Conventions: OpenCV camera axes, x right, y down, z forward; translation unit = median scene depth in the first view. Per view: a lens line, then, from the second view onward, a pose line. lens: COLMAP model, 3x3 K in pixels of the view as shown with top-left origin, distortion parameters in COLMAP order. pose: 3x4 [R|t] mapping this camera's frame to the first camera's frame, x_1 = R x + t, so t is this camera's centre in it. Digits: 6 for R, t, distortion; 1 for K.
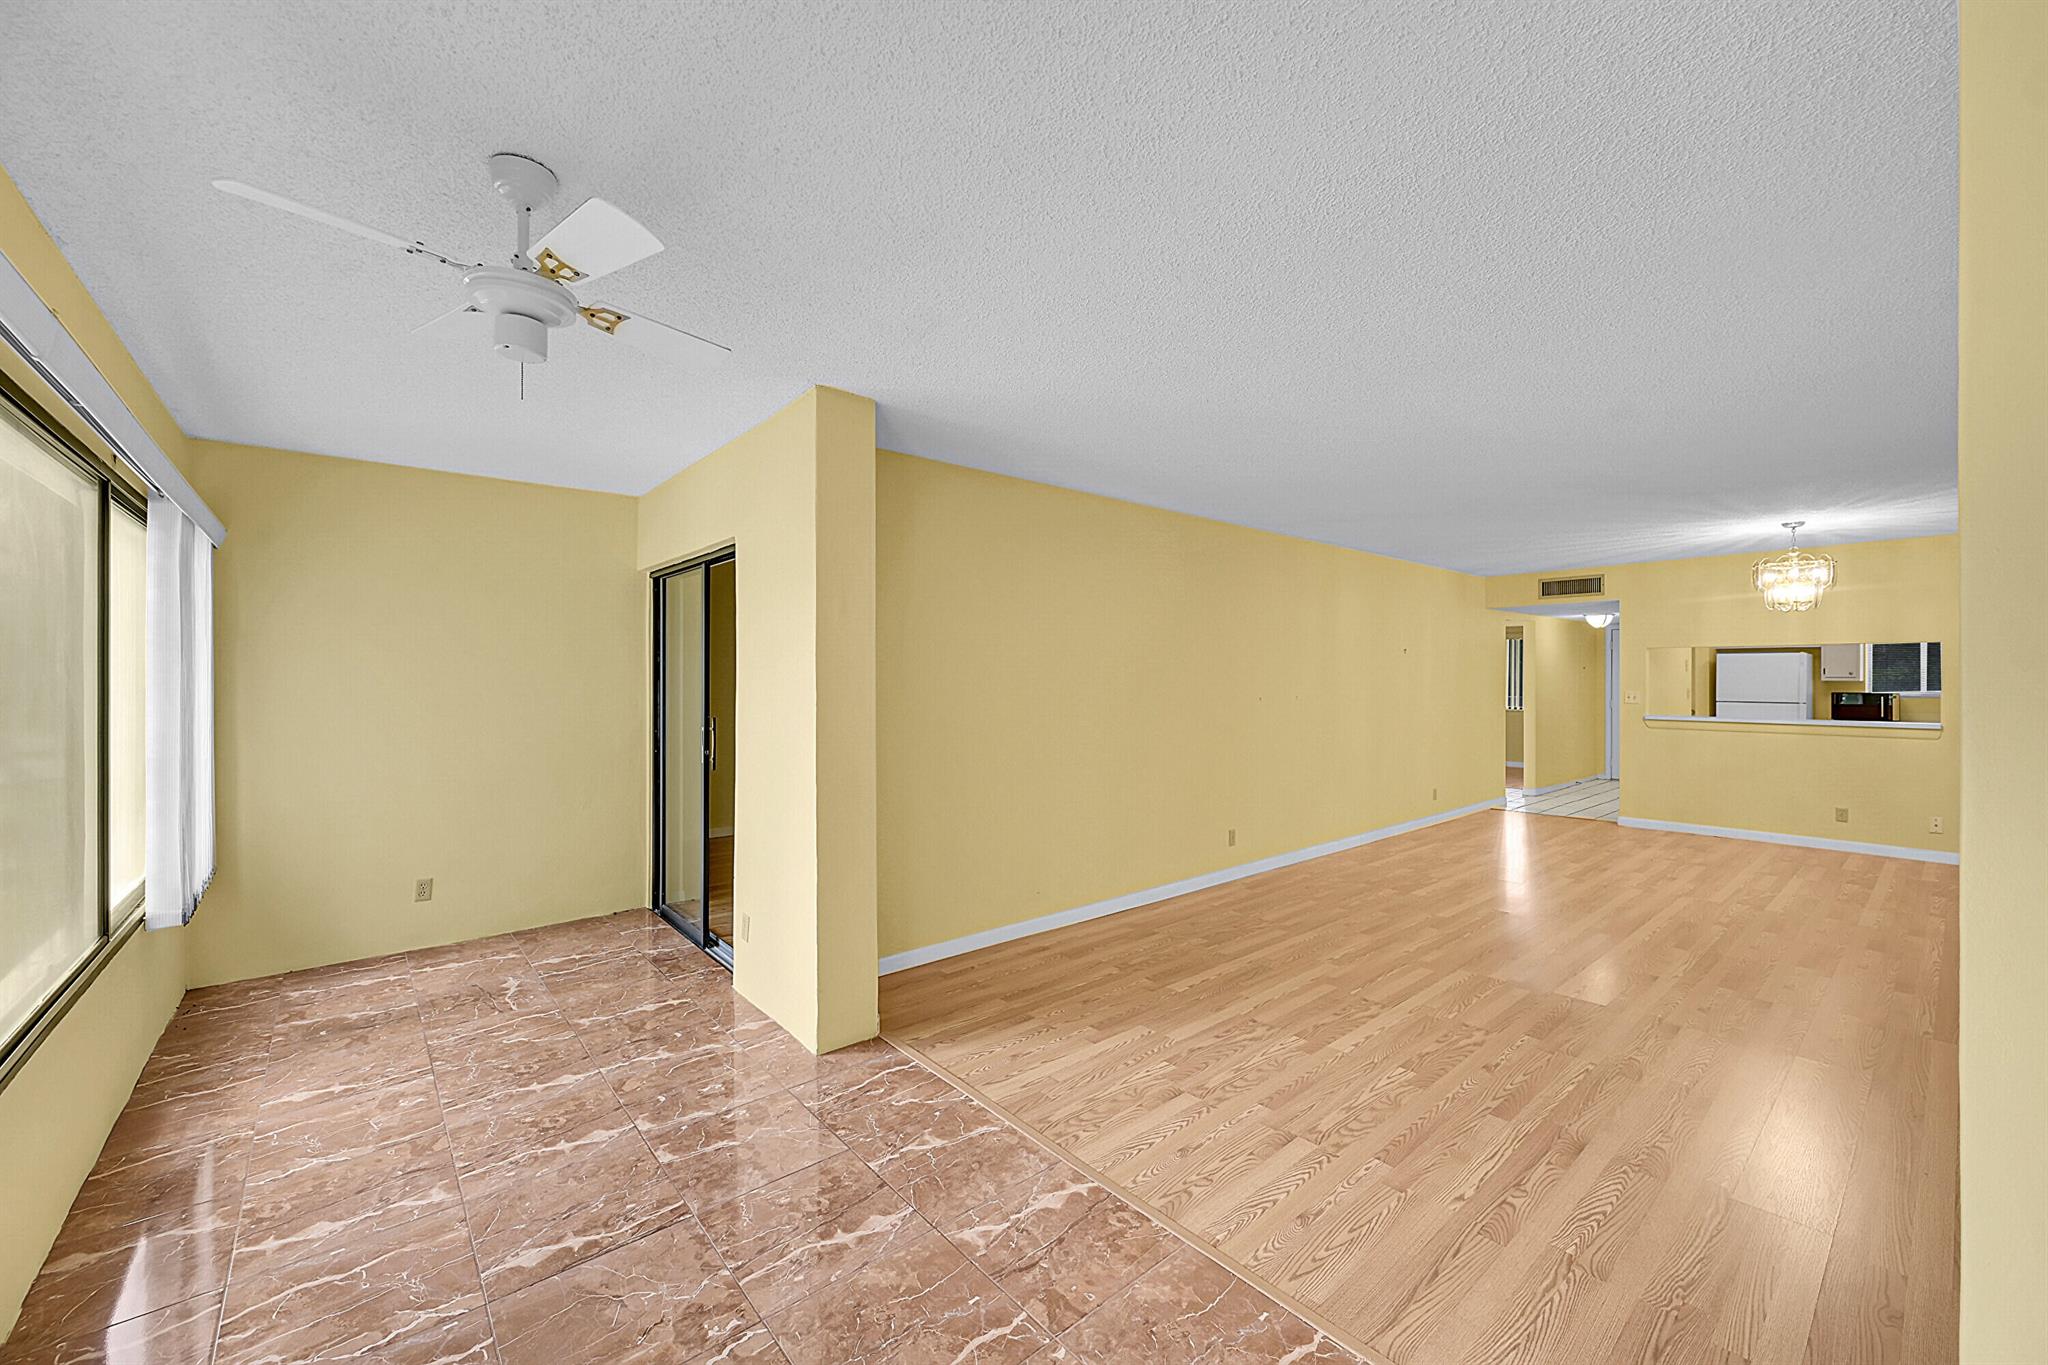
lens RADIAL K [[804.5, 0, 1030.6], [0, 804.5, 677.6], [0, 0, 1]] dist [0.000394, -0.000156]
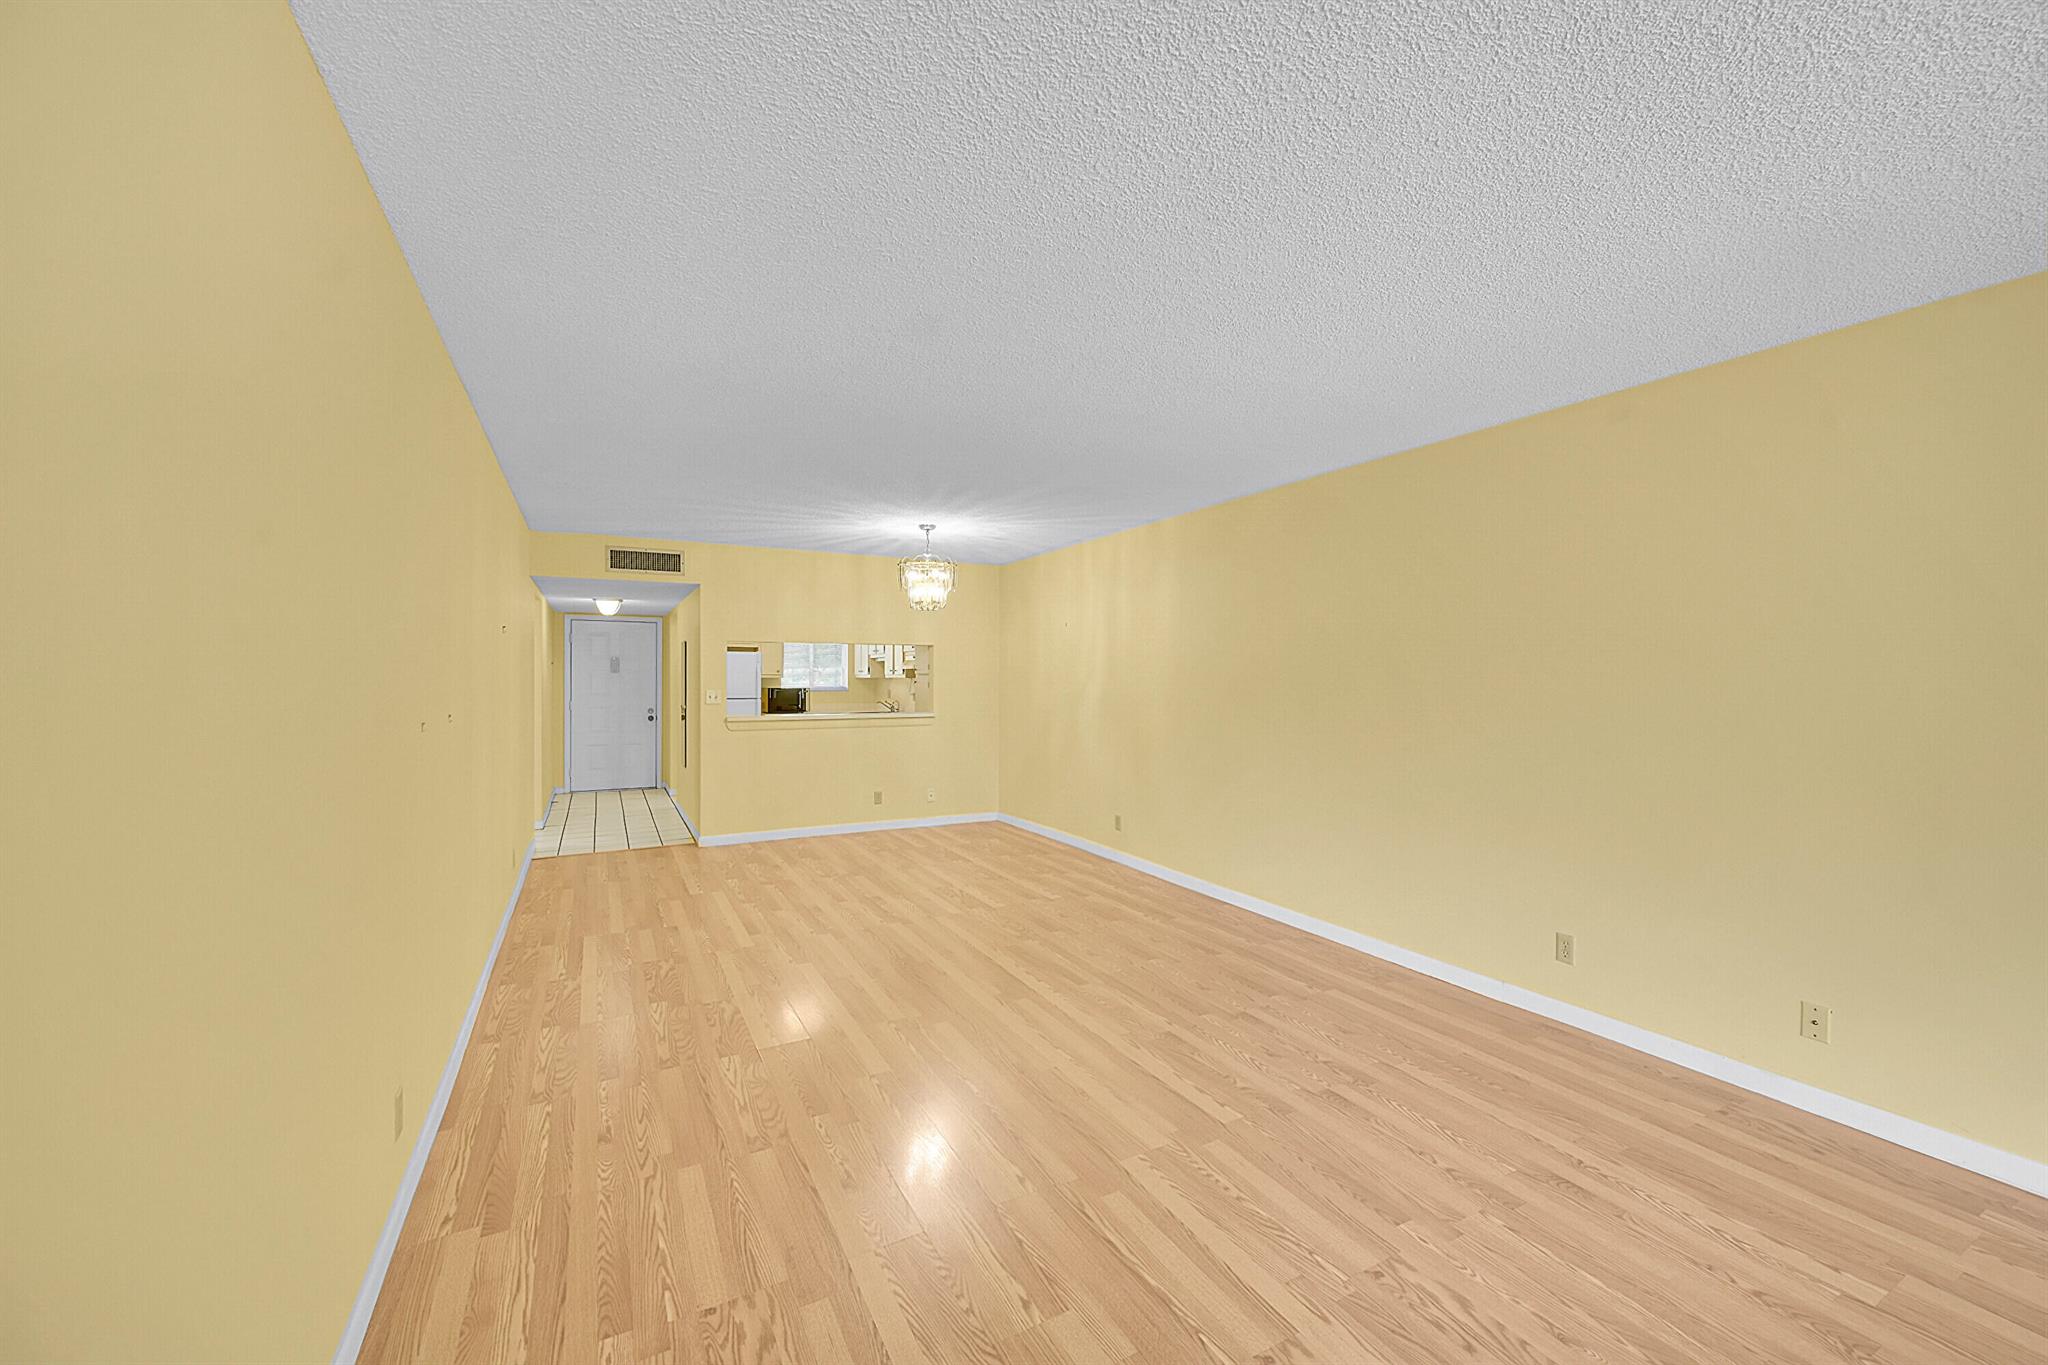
lens RADIAL K [[804.5, 0, 1032.2], [0, 804.5, 675.9], [0, 0, 1]] dist [0.000394, -0.000156]
pose [[0.210055, 0.000030, 0.977690, -0.043046], [-0.000717, 1.000000, 0.000123, 0.001861], [-0.977689, -0.000727, 0.210055, 0.641178]]
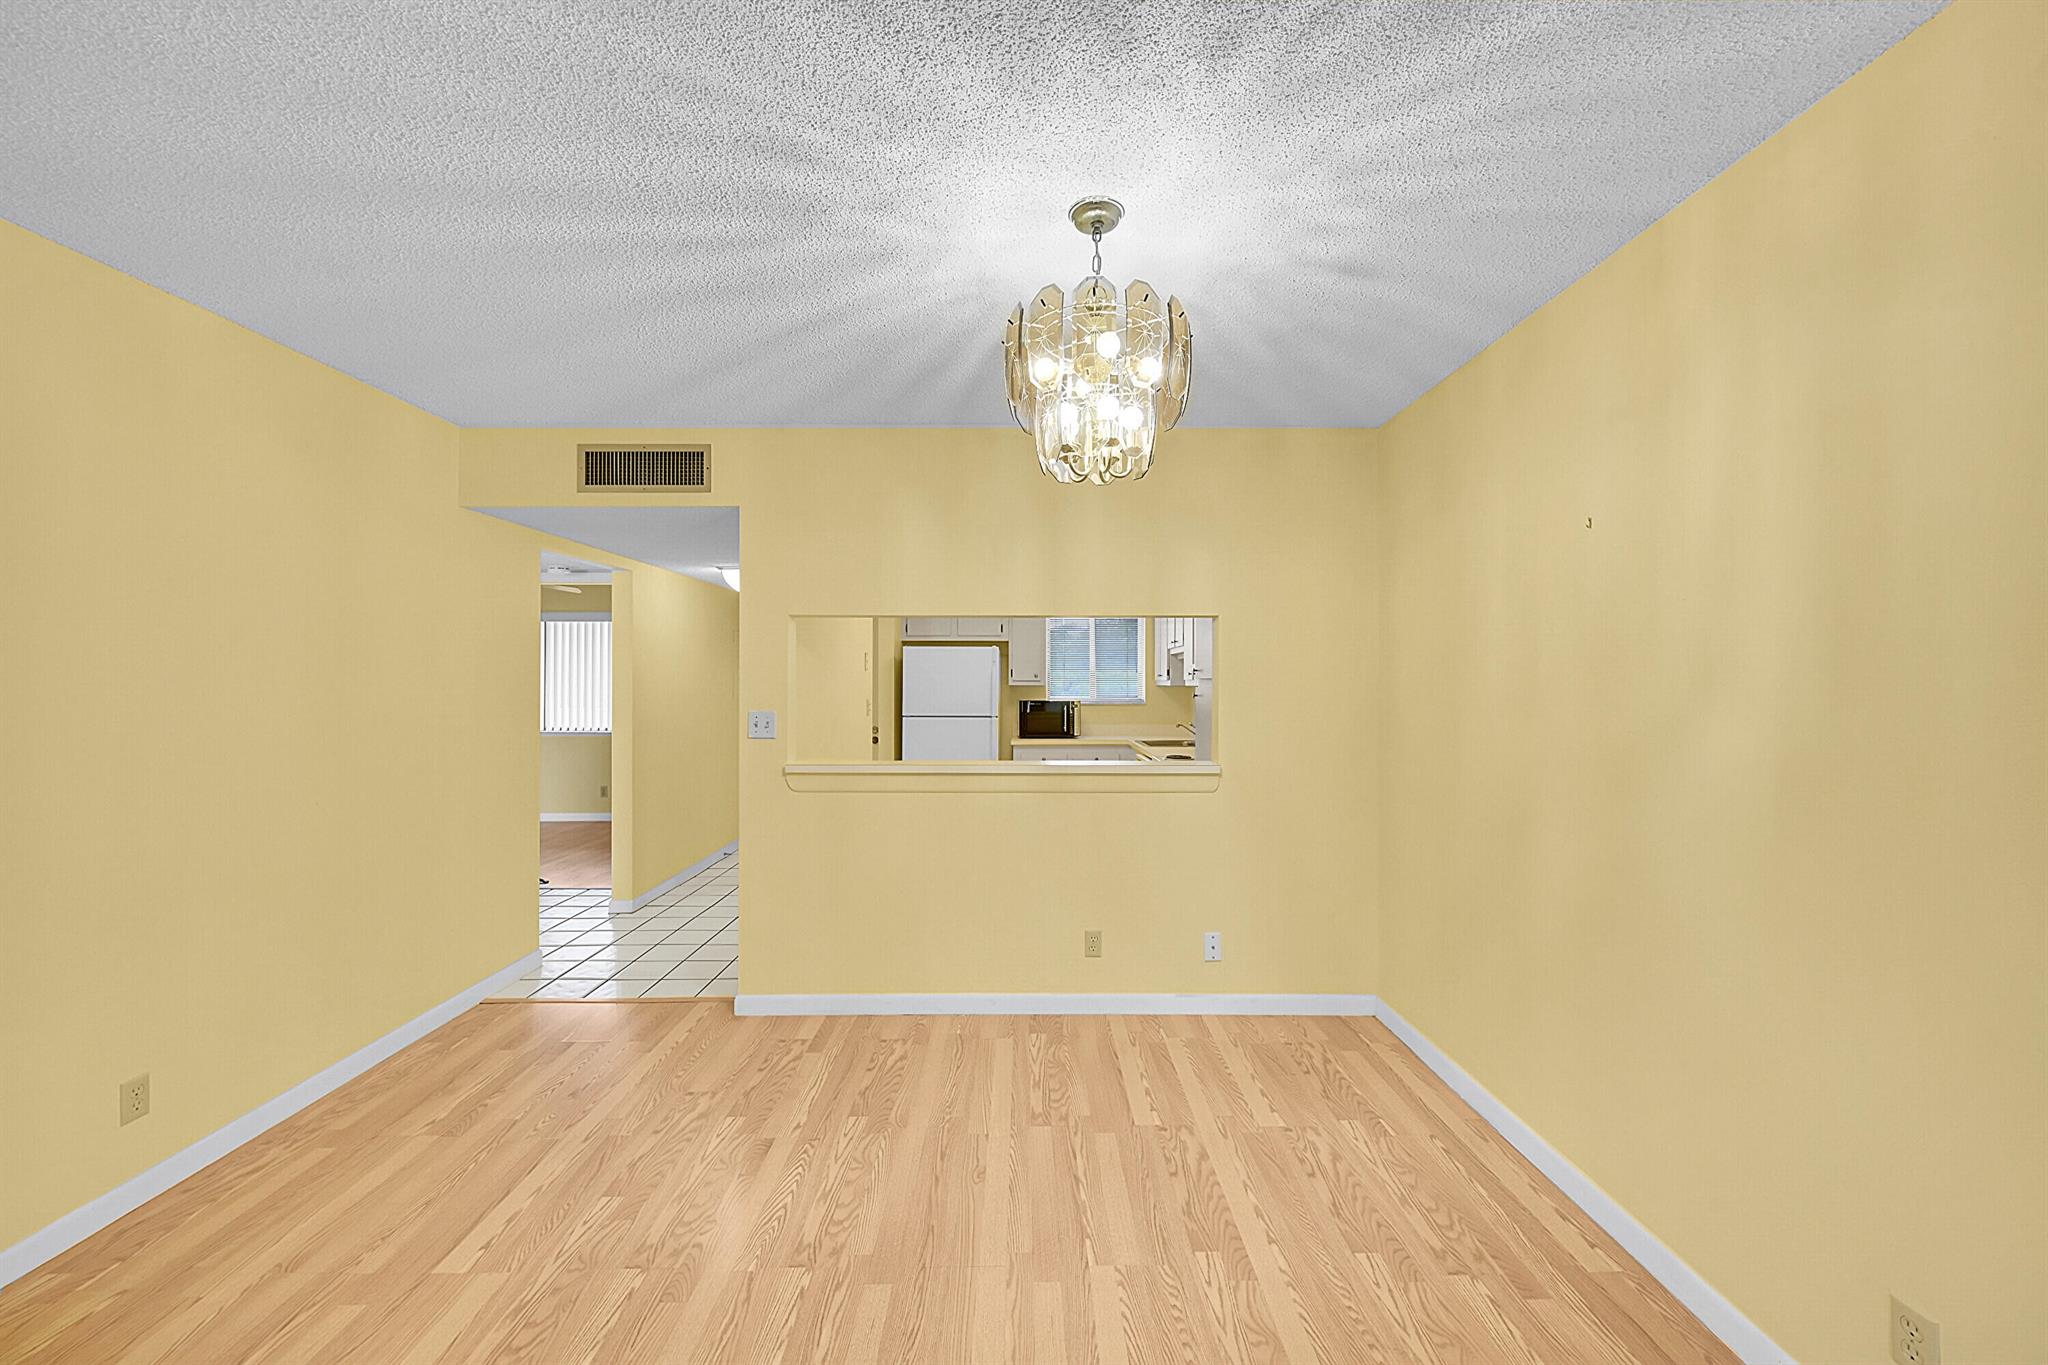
lens RADIAL K [[804.5, 0, 1030.4], [0, 804.5, 671.6], [0, 0, 1]] dist [0.000394, -0.000156]
pose [[0.643959, 0.009020, 0.765006, 0.668696], [0.000306, 0.999927, -0.012048, 0.000809], [-0.765060, 0.007992, 0.643910, 0.798454]]
